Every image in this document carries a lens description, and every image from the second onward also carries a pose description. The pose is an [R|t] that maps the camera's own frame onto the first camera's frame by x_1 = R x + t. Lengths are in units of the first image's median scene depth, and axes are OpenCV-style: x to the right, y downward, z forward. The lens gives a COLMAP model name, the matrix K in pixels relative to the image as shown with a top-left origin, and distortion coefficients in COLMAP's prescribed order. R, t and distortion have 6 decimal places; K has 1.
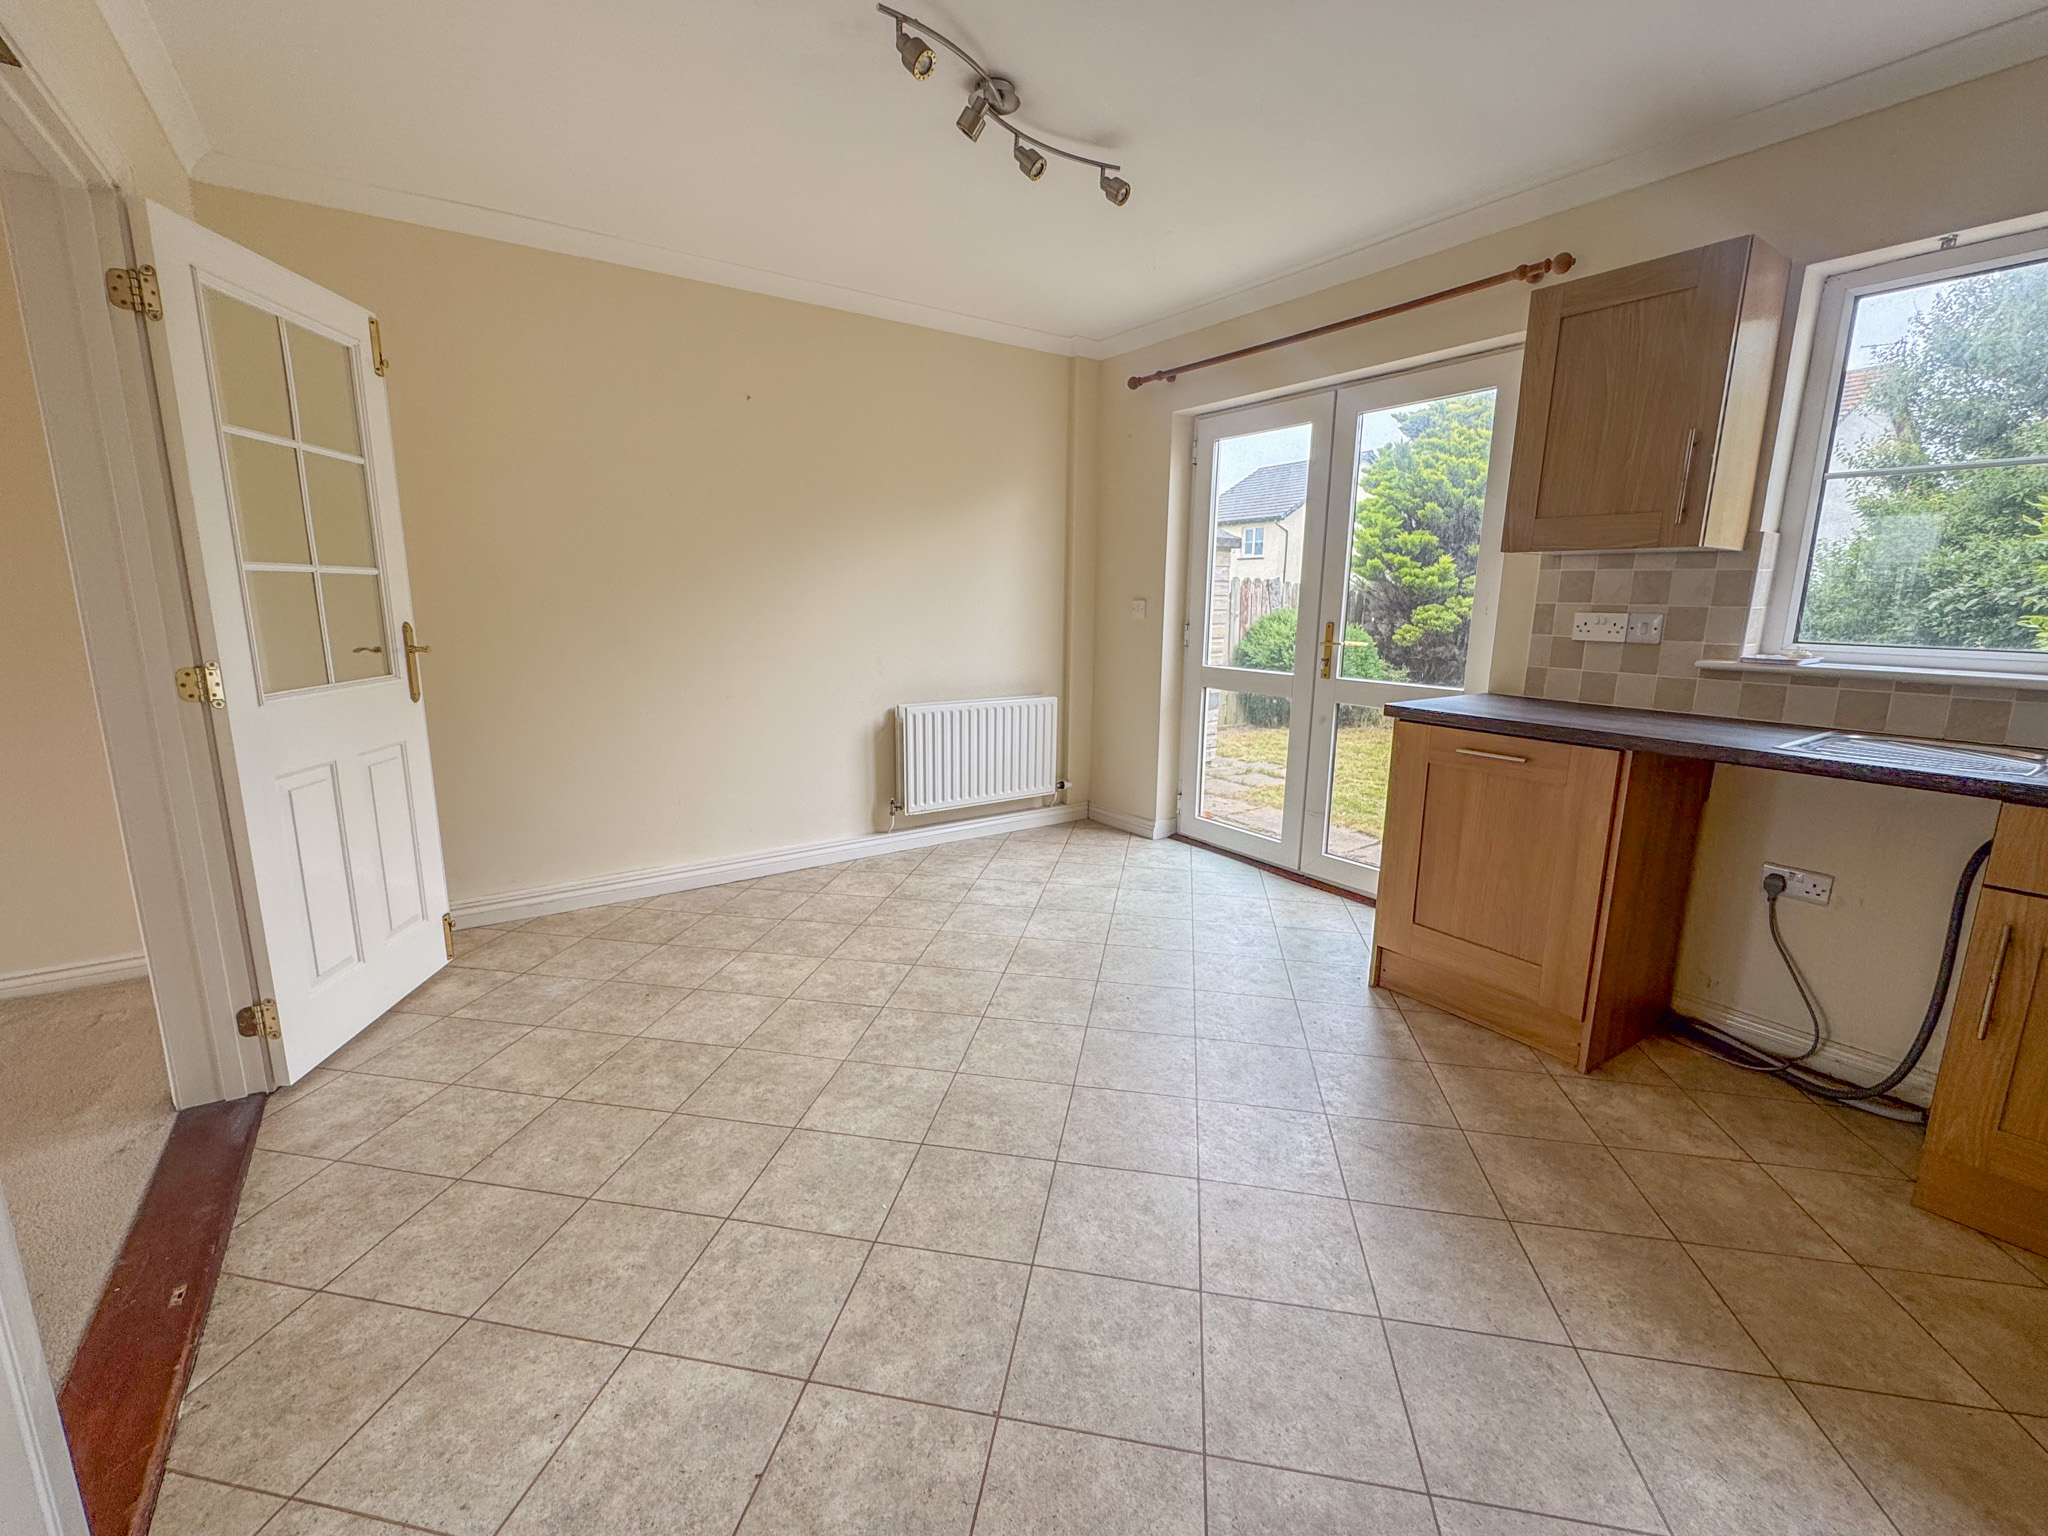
lens RADIAL K [[853.6, 0, 1019.4], [0, 853.6, 757.9], [0, 0, 1]] dist [-0.002065, 0.000116]
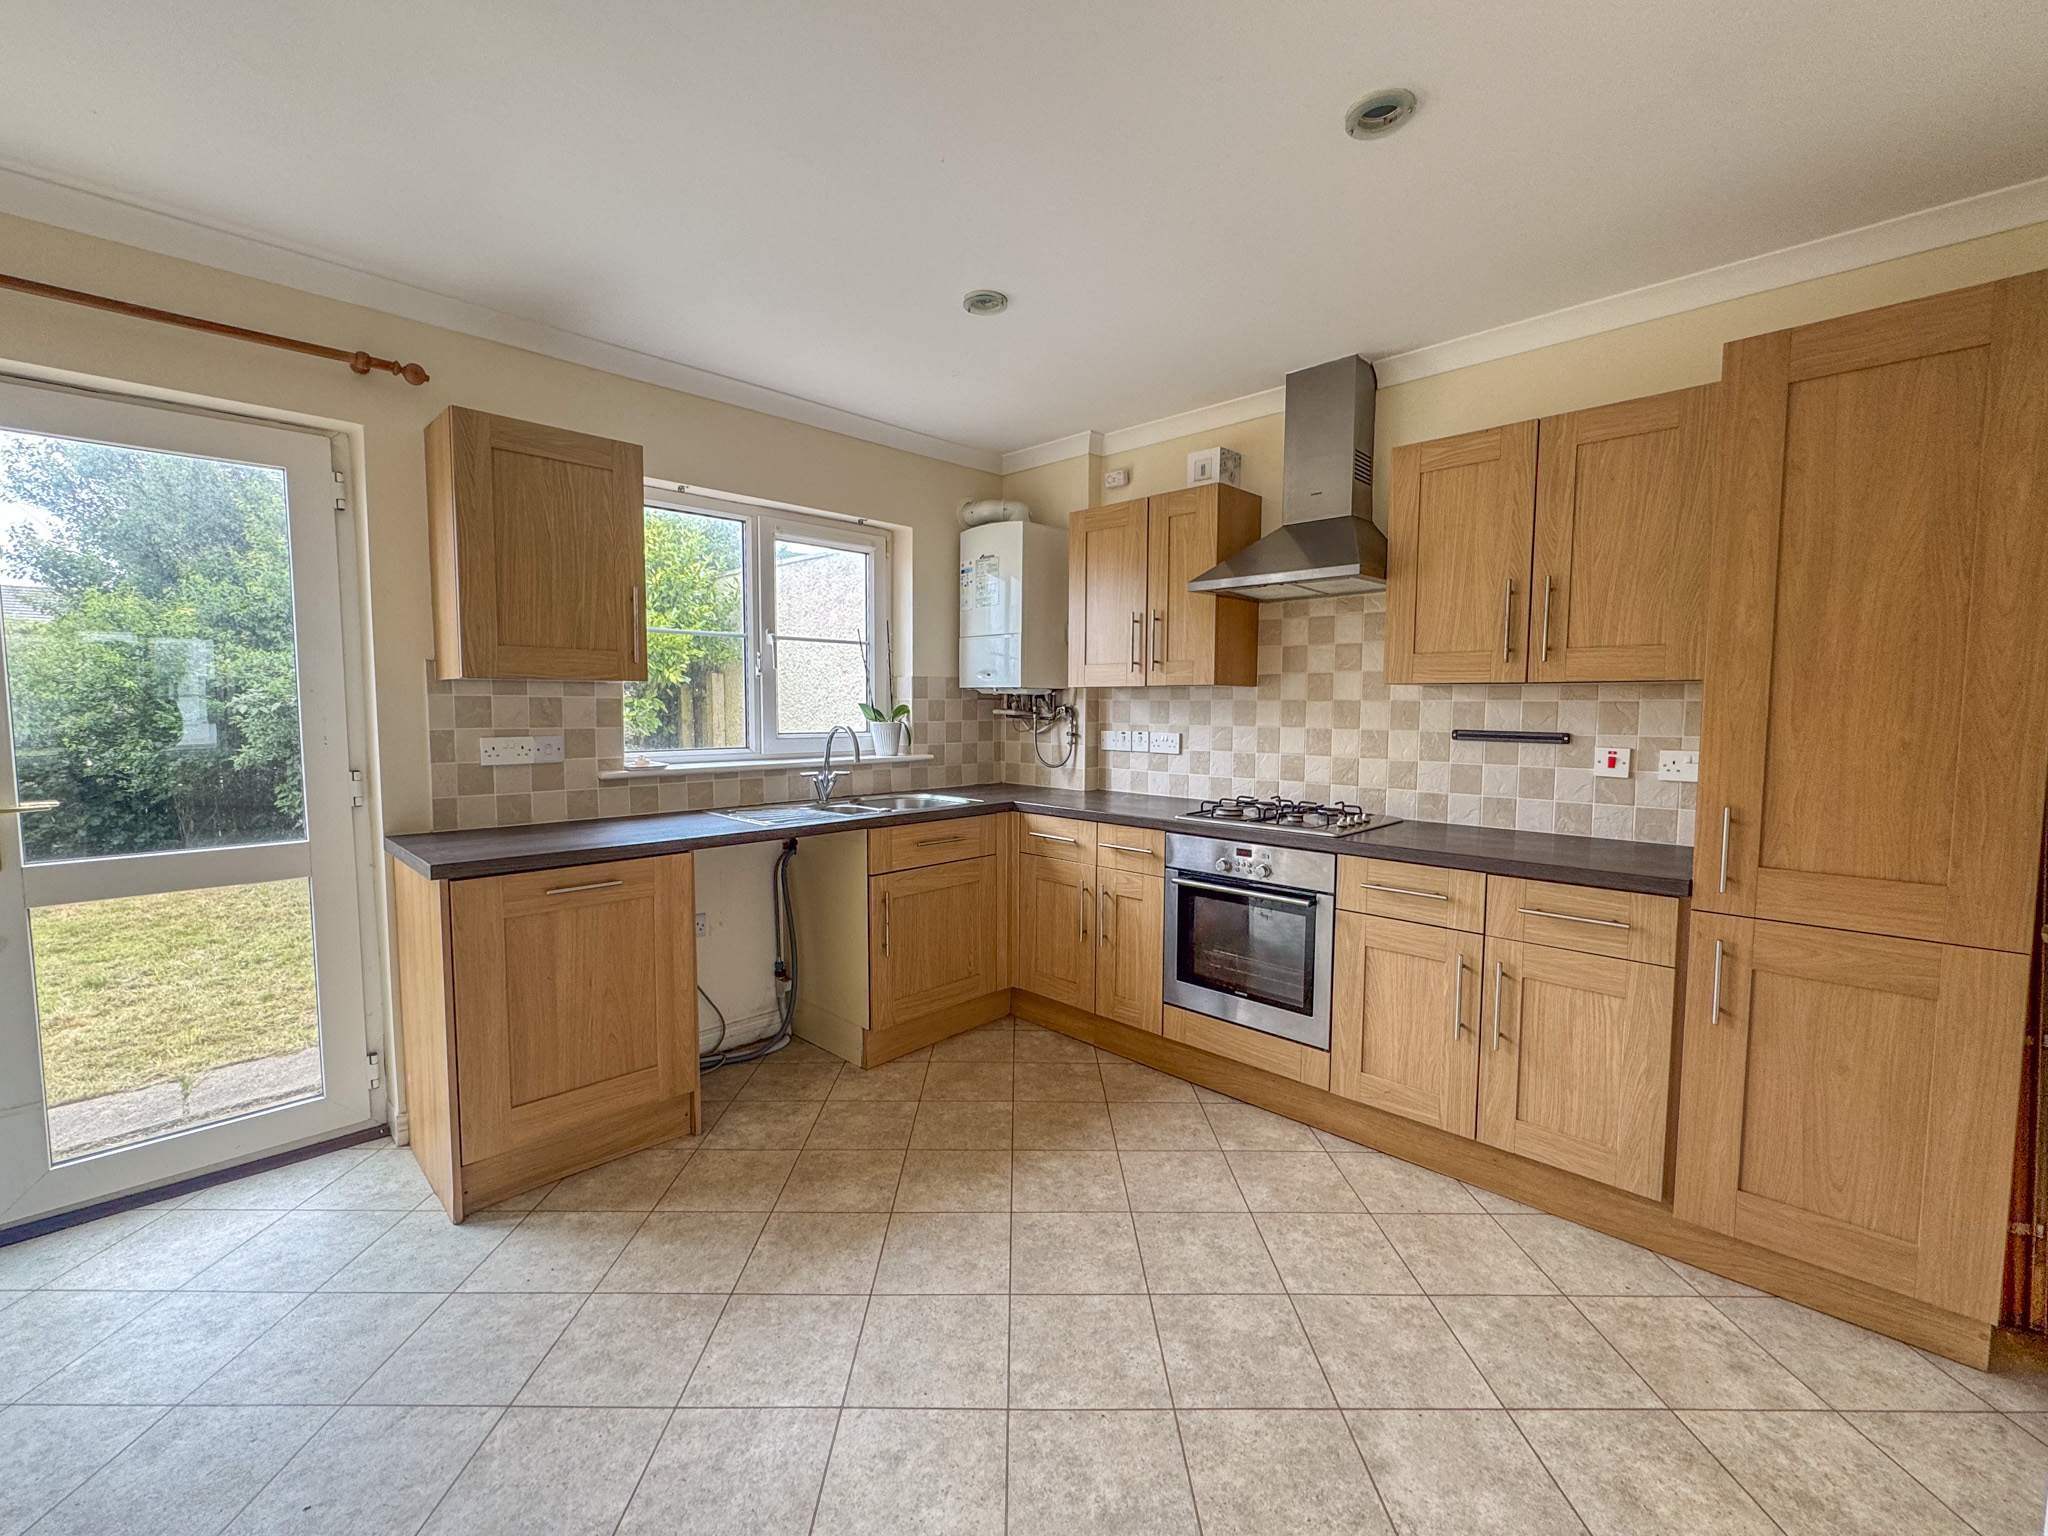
lens RADIAL K [[853.6, 0, 1014.6], [0, 853.6, 766.0], [0, 0, 1]] dist [-0.002065, 0.000116]
pose [[-0.174445, -0.086058, 0.980899, -0.538660], [0.180911, 0.976415, 0.117838, -0.186679], [-0.967905, 0.198012, -0.154762, 0.734091]]
